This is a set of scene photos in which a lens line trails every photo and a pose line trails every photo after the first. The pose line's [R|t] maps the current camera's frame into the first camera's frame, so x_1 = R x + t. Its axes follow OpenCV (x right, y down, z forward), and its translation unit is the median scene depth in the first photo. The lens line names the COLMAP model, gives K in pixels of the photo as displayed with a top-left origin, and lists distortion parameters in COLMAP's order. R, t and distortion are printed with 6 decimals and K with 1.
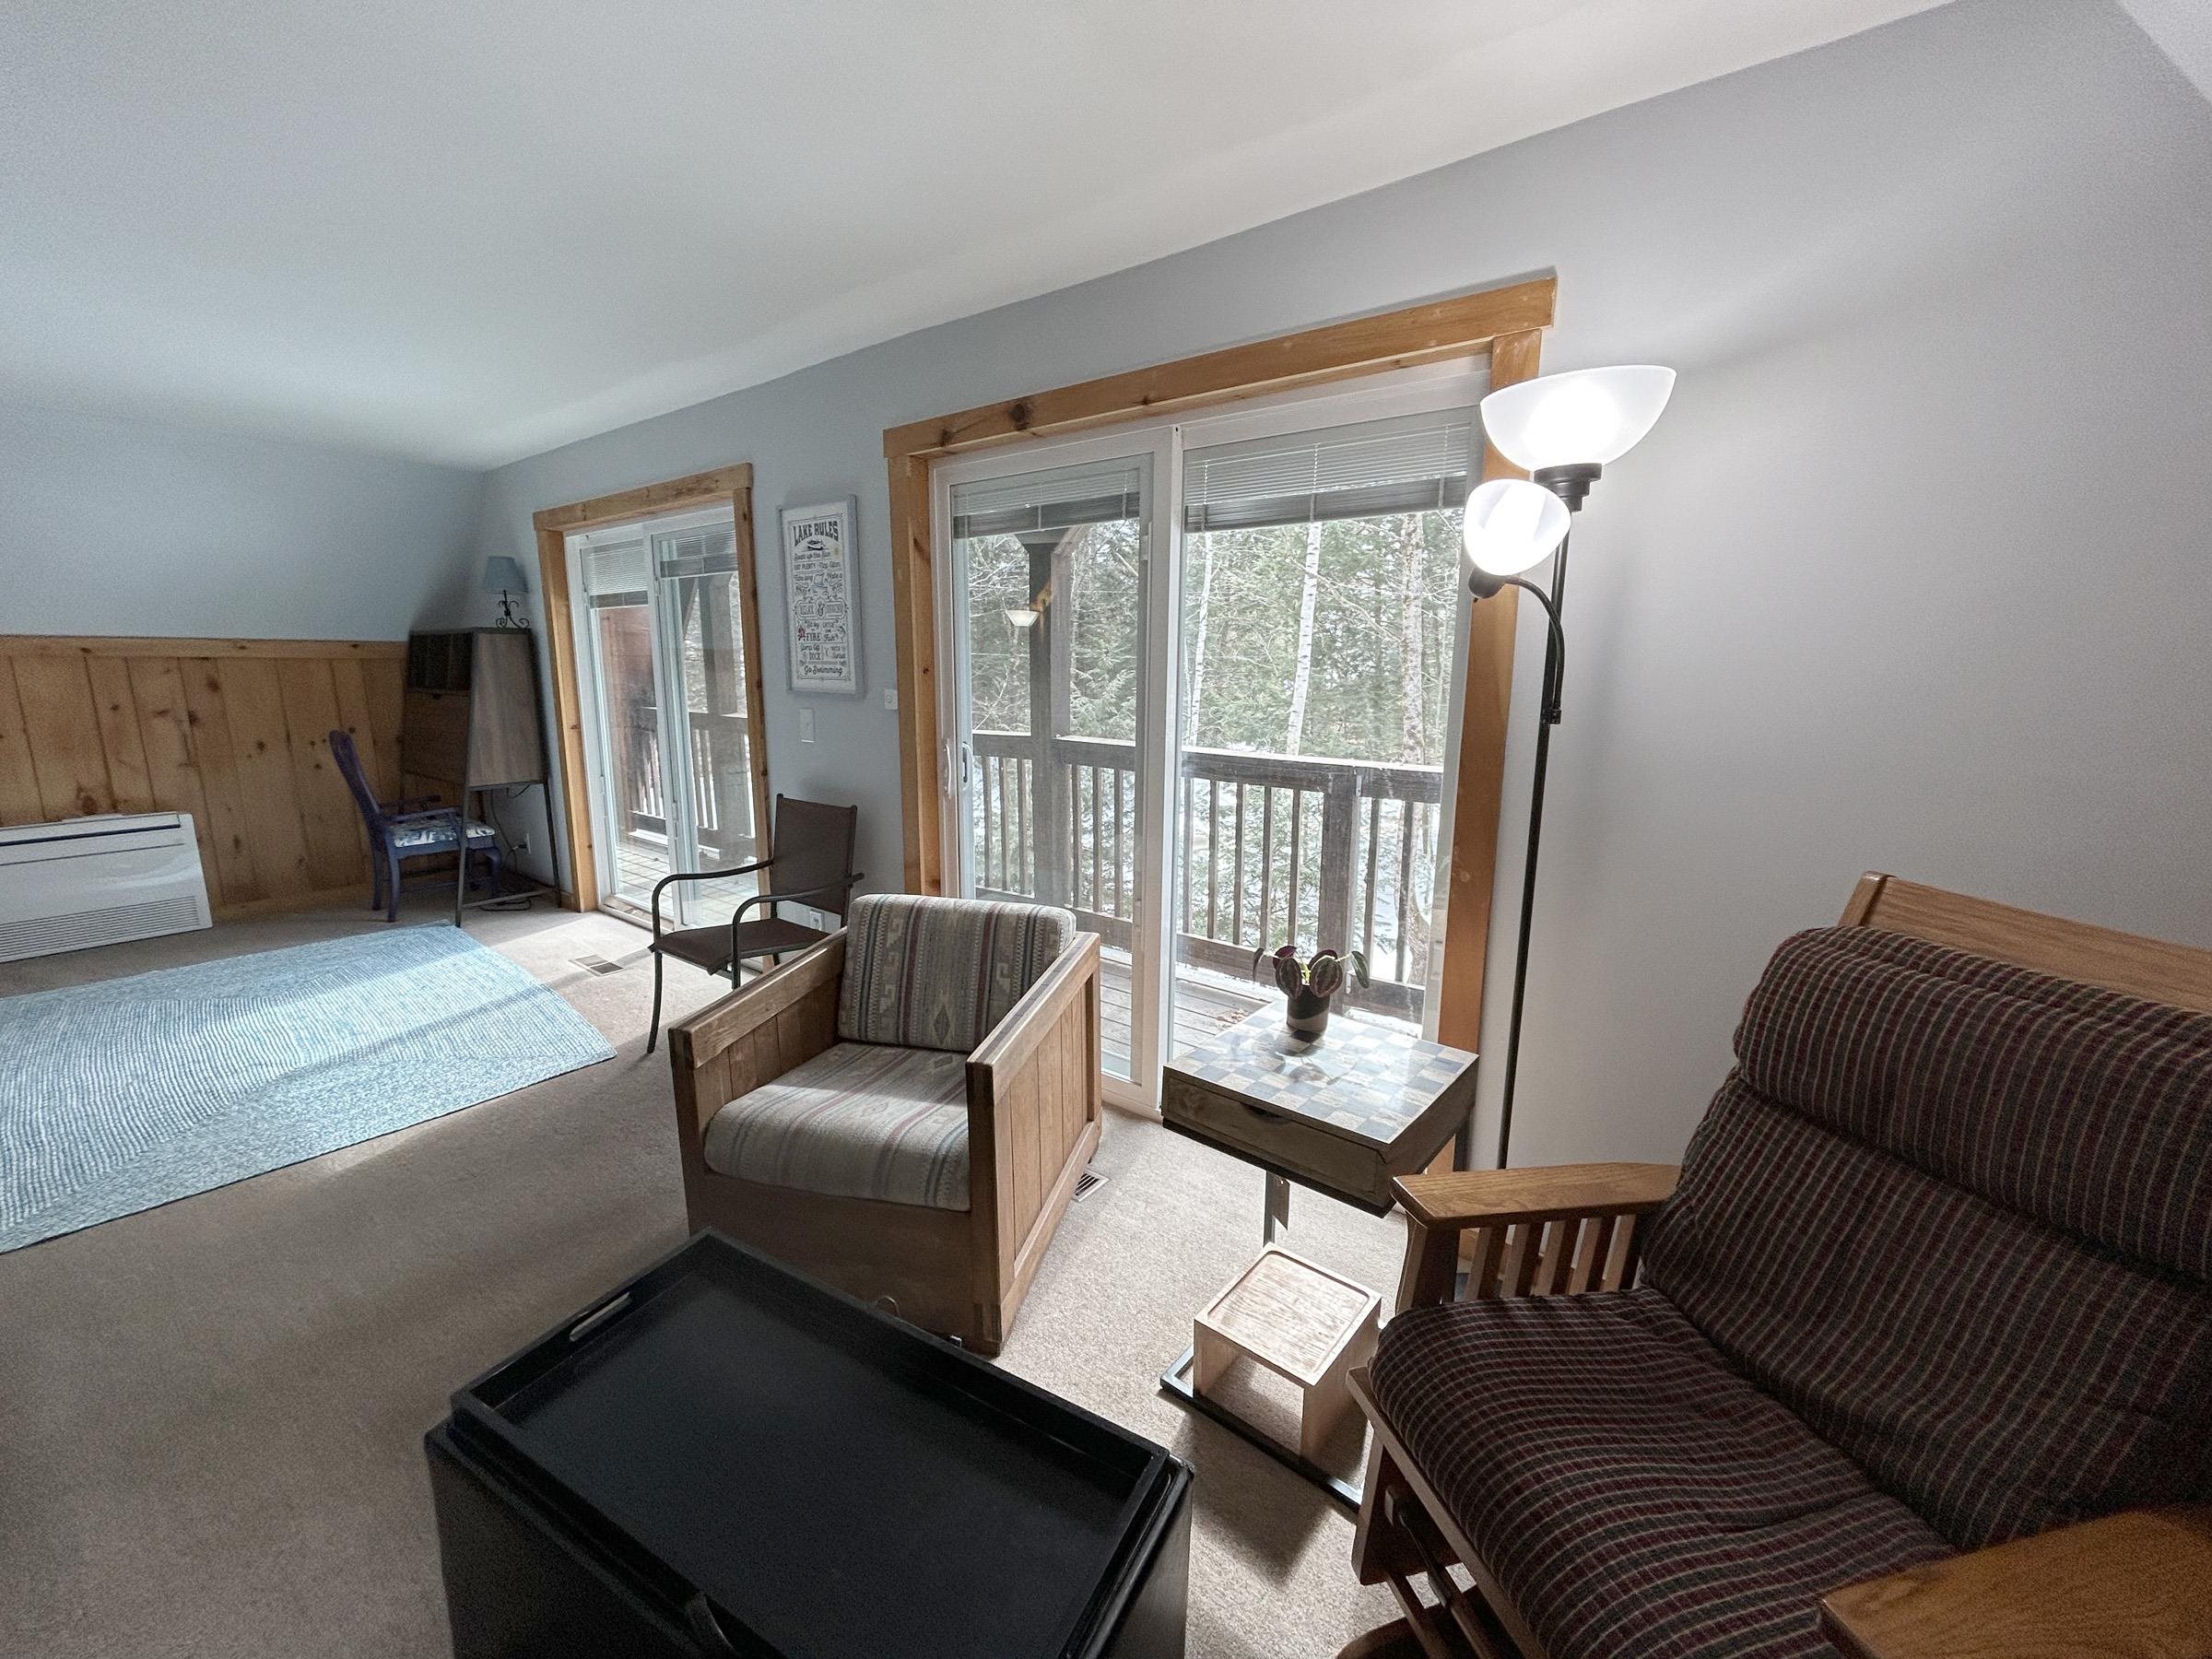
lens RADIAL K [[913.6, 0, 1094.2], [0, 913.6, 831.6], [0, 0, 1]] dist [0.001284, -0.000643]
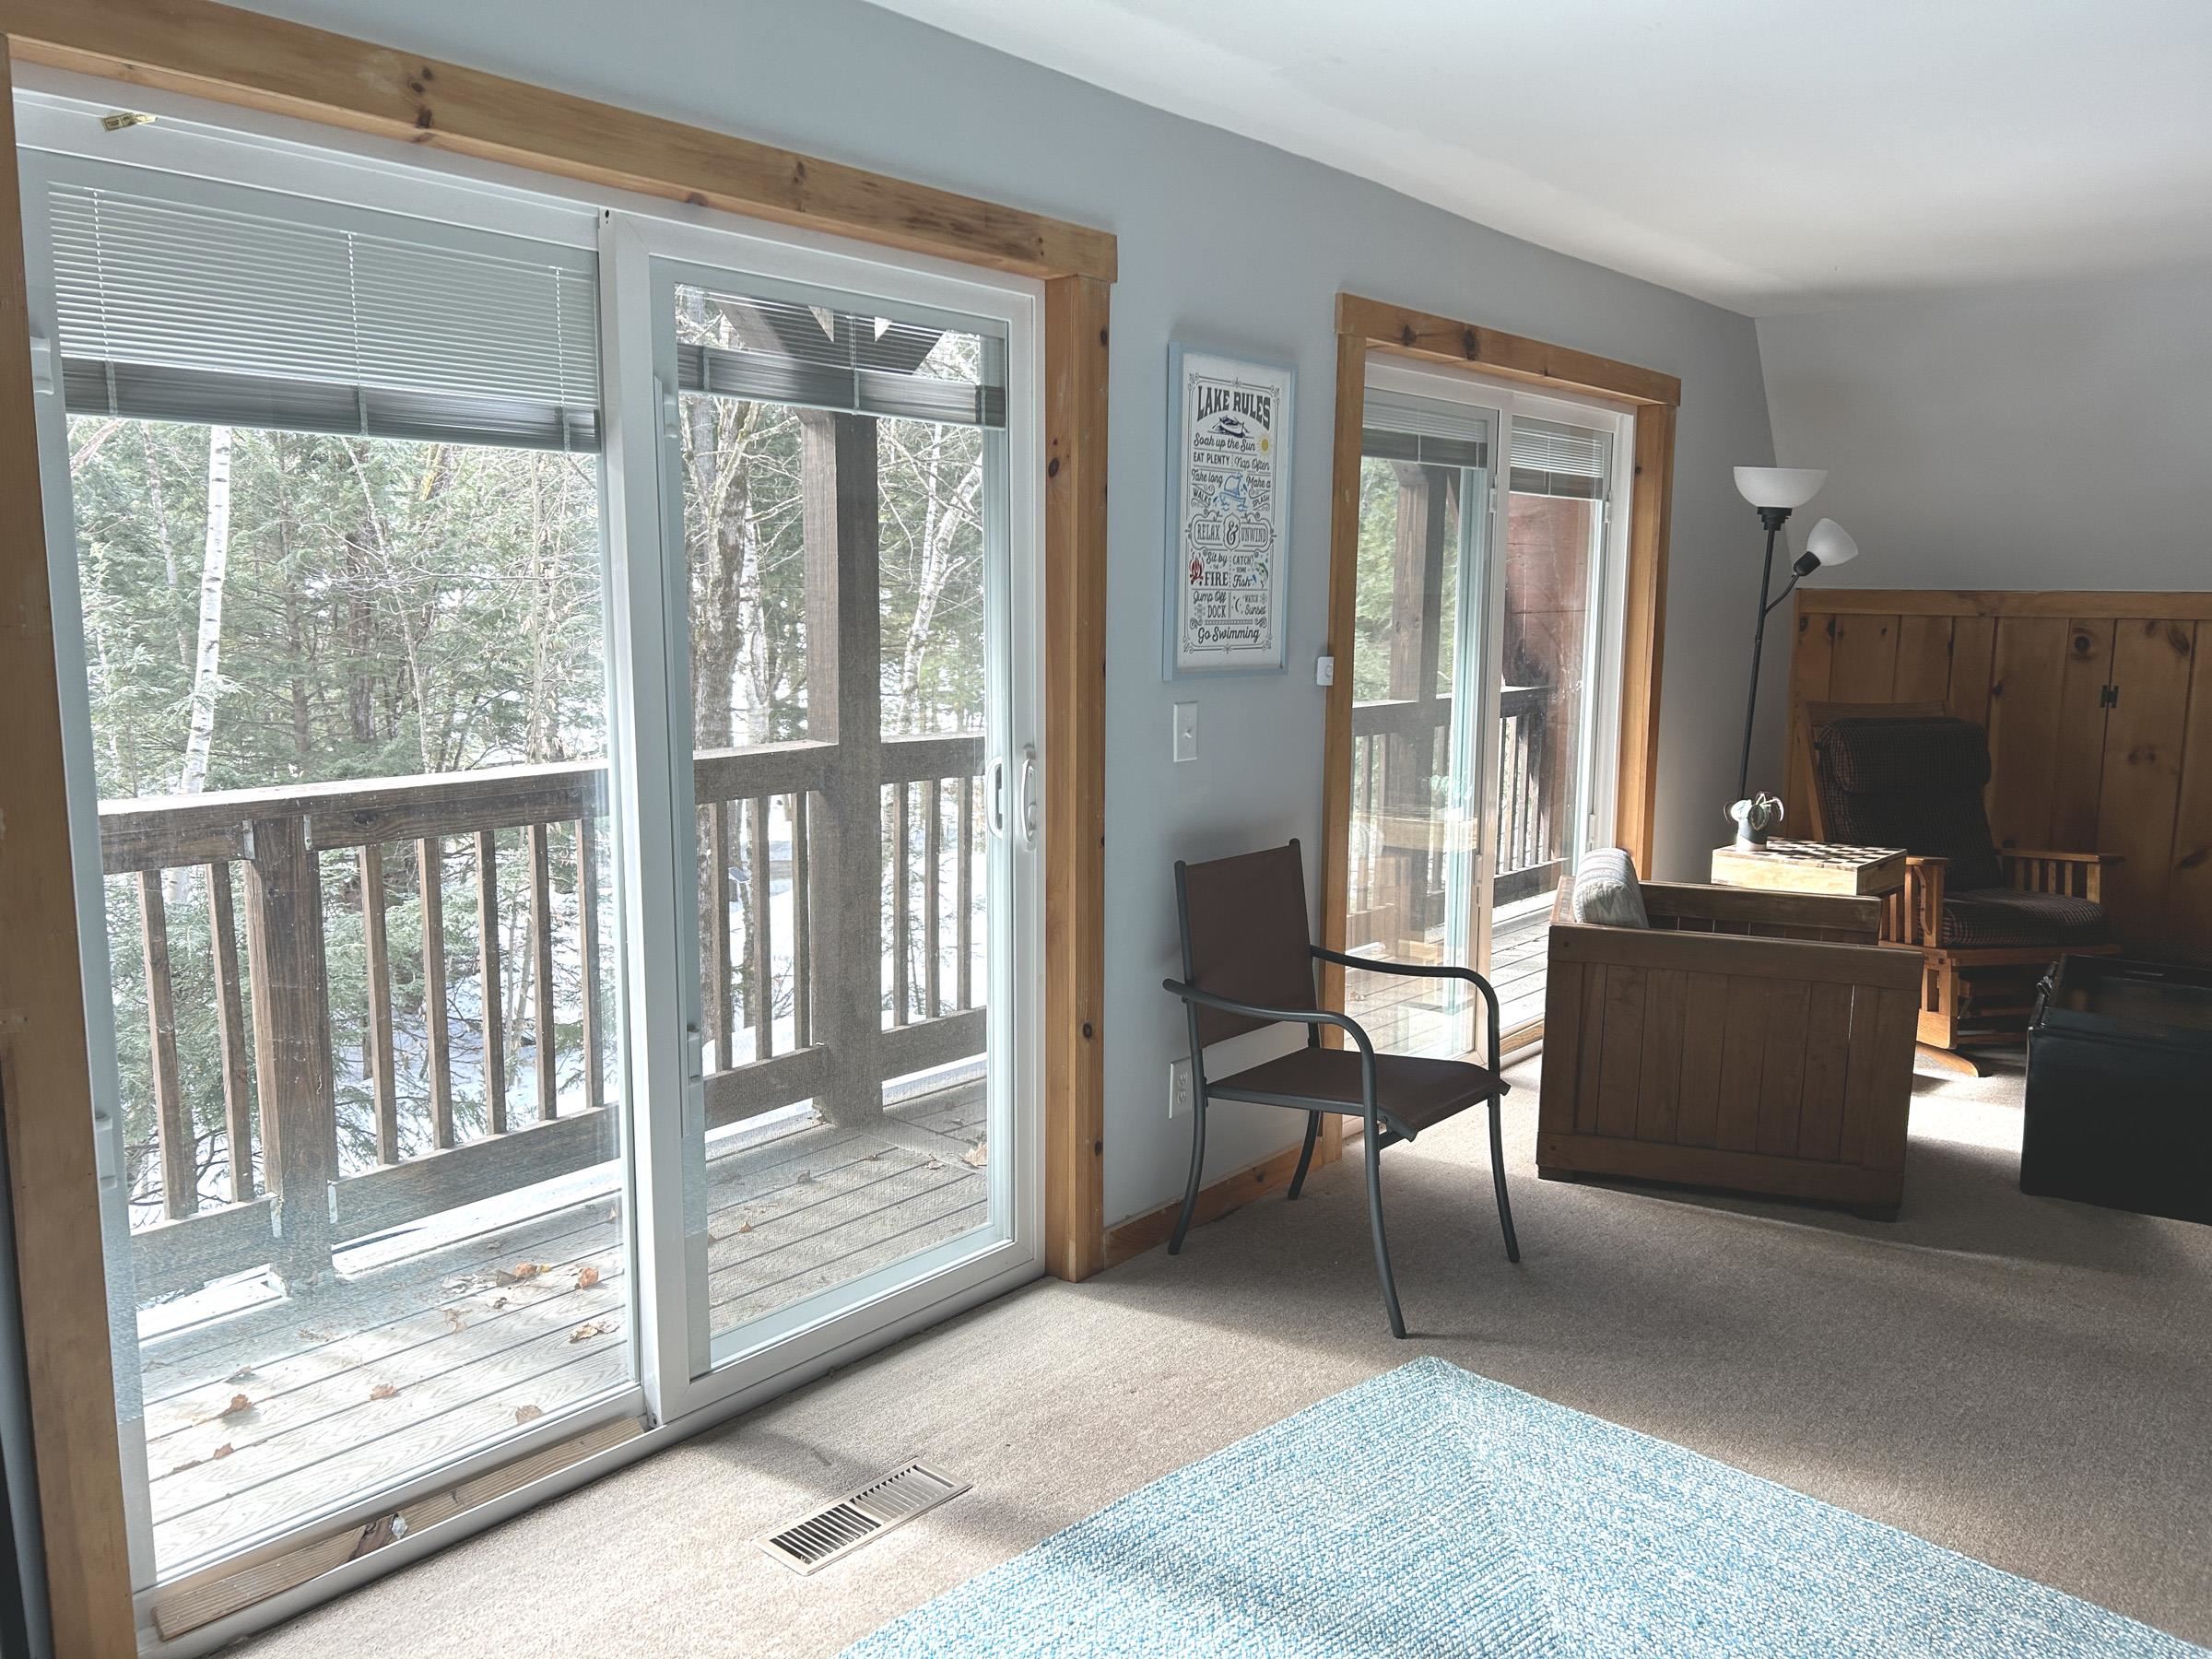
lens RADIAL K [[1657.2, 0, 1102.9], [0, 1657.2, 842.5], [0, 0, 1]] dist [0.136066, -0.221923]
pose [[0.027802, -0.154329, 0.987628, -1.051998], [0.177253, 0.973114, 0.147071, -0.164179], [-0.983773, 0.170971, 0.054409, 0.784291]]
